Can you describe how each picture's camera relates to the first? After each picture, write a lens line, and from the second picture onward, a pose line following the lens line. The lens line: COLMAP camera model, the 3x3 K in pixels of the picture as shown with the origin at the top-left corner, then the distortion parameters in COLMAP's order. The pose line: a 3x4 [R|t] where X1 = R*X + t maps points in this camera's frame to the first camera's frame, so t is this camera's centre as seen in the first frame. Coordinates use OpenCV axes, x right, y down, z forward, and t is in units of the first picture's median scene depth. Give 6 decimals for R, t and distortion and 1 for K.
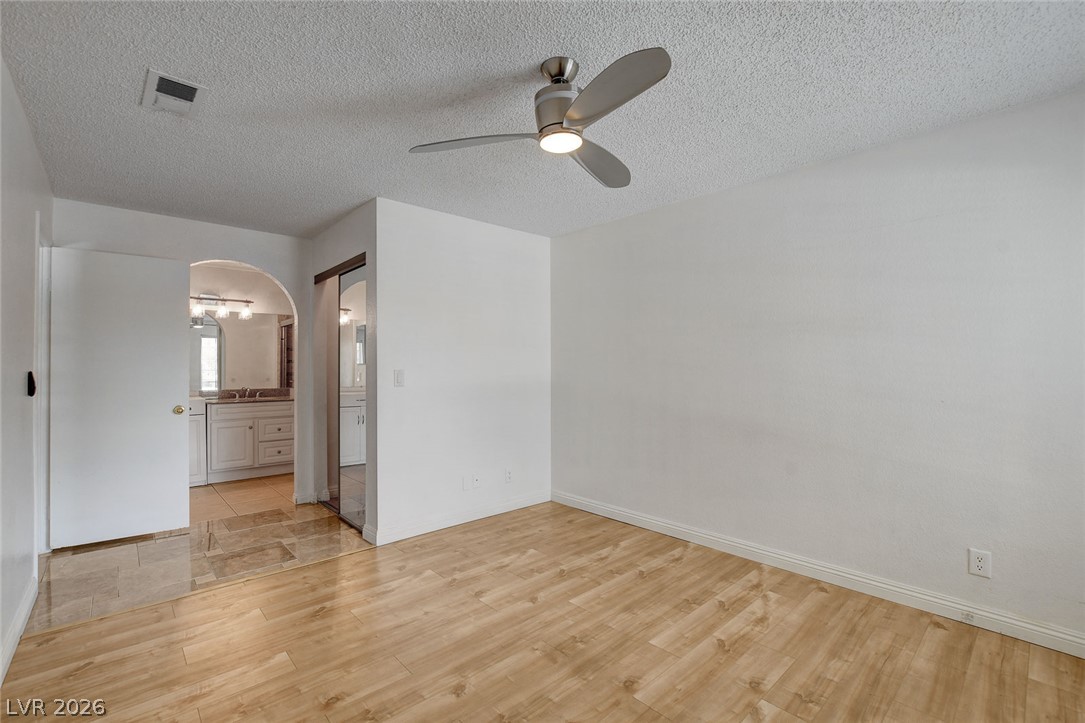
lens RADIAL K [[478.1, 0, 542.0], [0, 478.1, 368.4], [0, 0, 1]] dist [-0.013844, 0.001531]
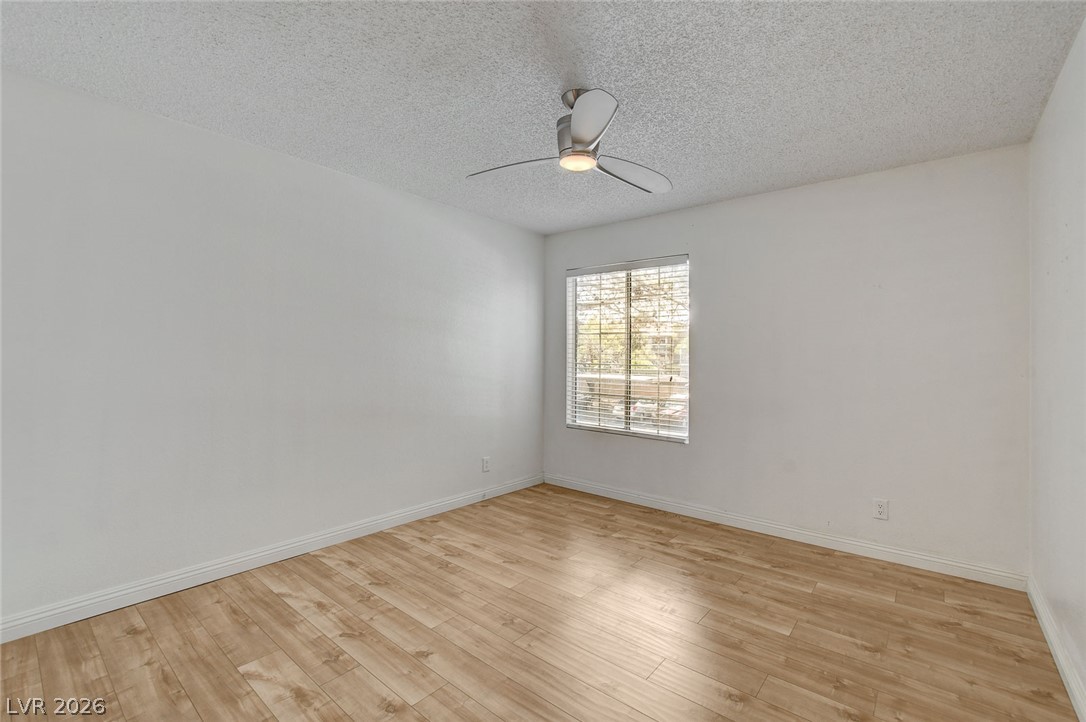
lens RADIAL K [[478.5, 0, 549.6], [0, 478.5, 360.8], [0, 0, 1]] dist [-0.013844, 0.001531]
pose [[-0.153370, -0.005330, 0.988155, -0.753478], [-0.012841, 0.999912, 0.003400, 0.006774], [-0.988085, -0.012168, -0.153425, 0.861952]]
